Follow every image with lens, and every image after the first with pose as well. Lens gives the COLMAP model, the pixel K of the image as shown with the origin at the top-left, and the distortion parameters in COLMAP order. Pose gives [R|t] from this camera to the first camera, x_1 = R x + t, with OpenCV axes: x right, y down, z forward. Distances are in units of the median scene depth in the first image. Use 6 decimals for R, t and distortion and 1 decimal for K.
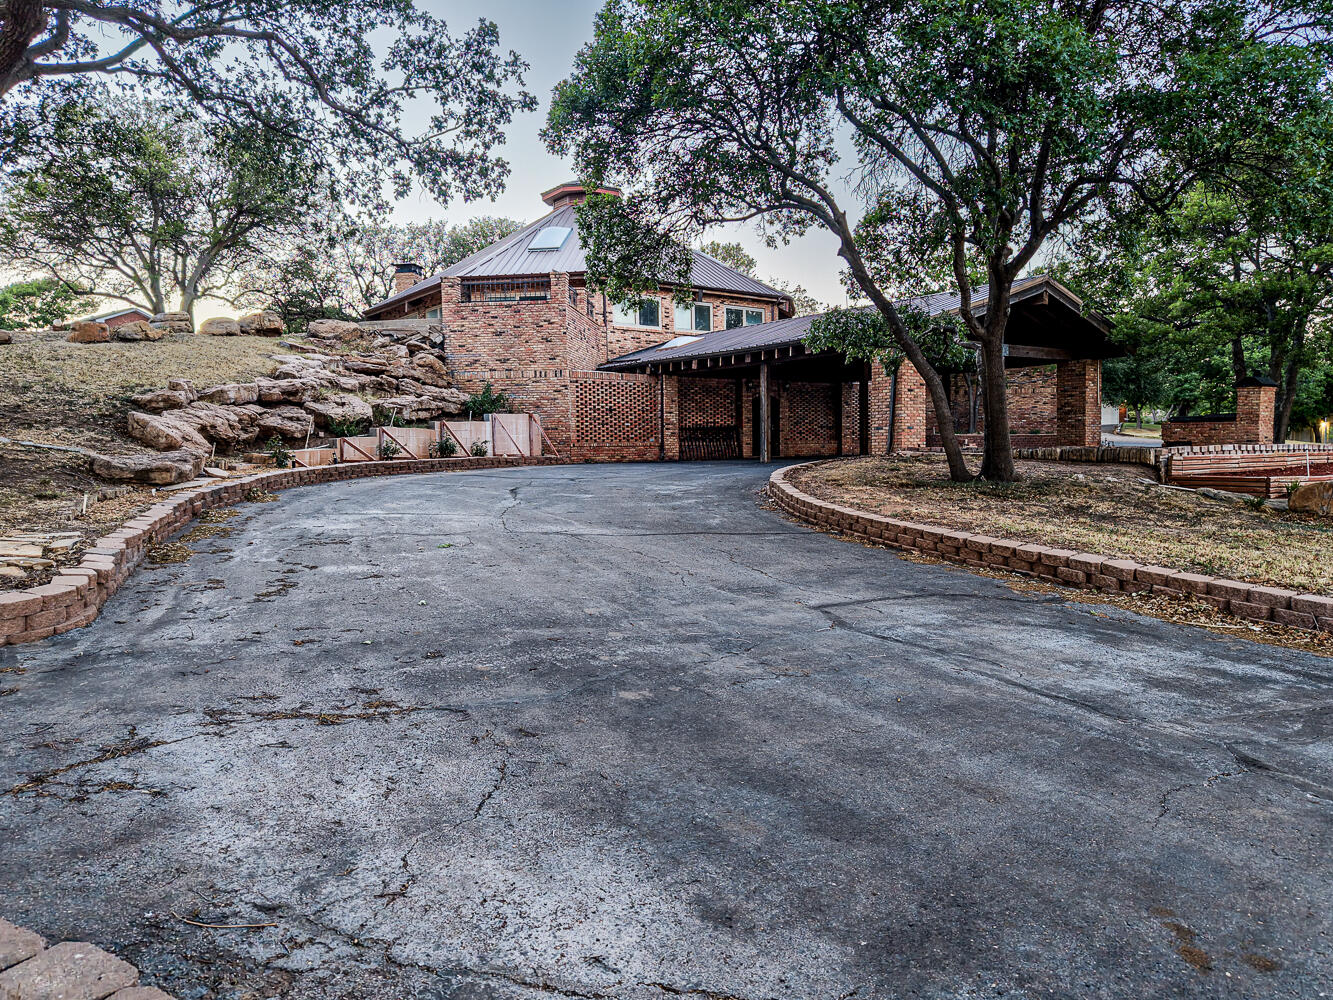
lens RADIAL K [[902.2, 0, 645.8], [0, 902.2, 501.1], [0, 0, 1]] dist [0.023140, -0.020548]
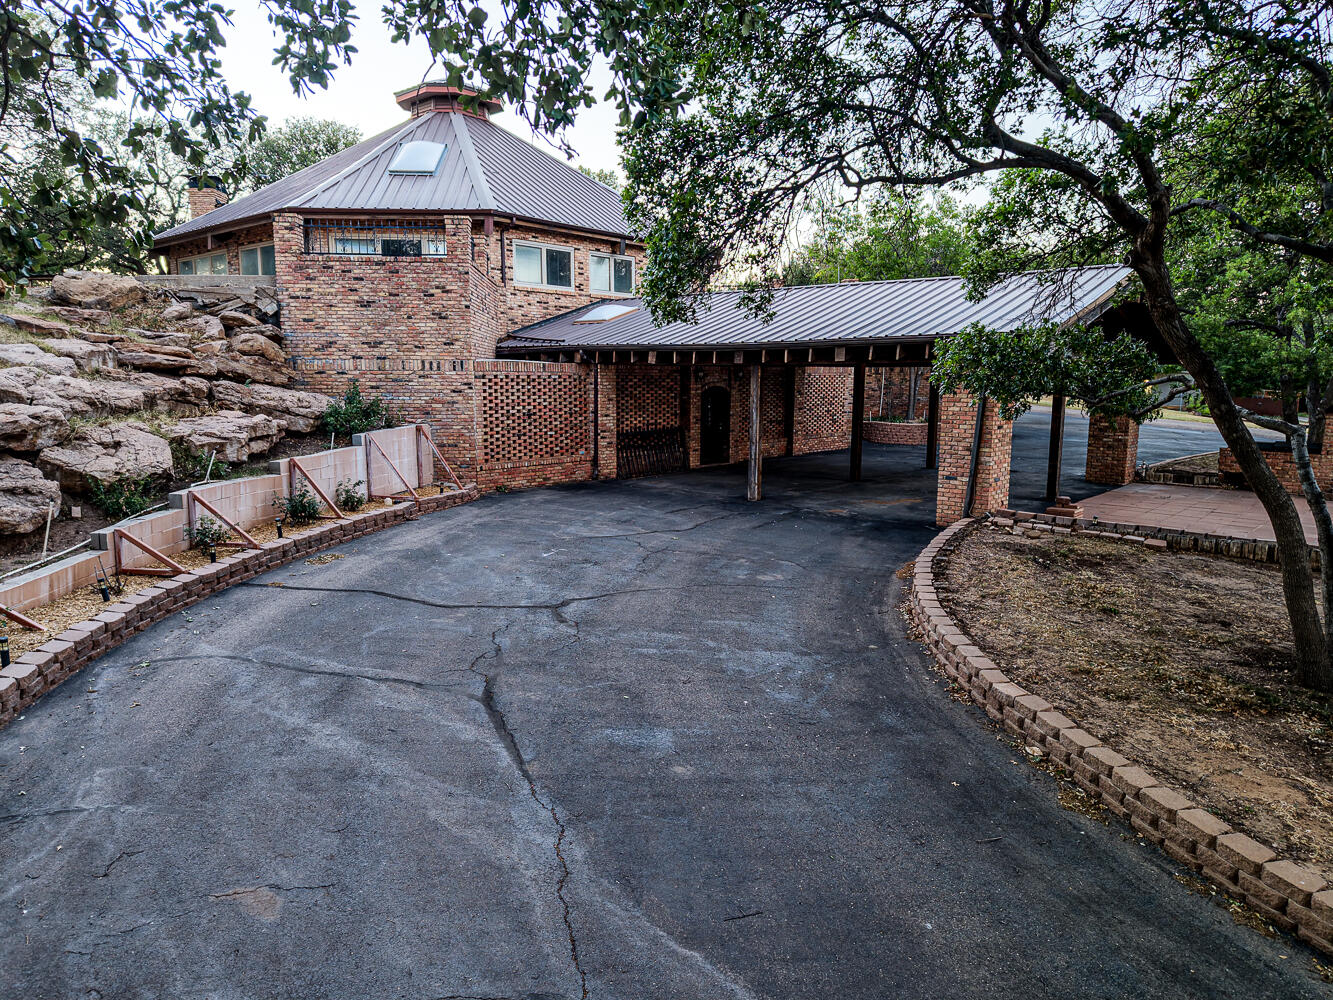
lens RADIAL K [[913.9, 0, 668.1], [0, 913.9, 517.6], [0, 0, 1]] dist [-0.009583, 0.001578]
pose [[0.977697, -0.014006, 0.209555, -0.089503], [-0.005694, 0.995639, 0.093112, -0.093670], [-0.209945, -0.092229, 0.973353, 0.282481]]
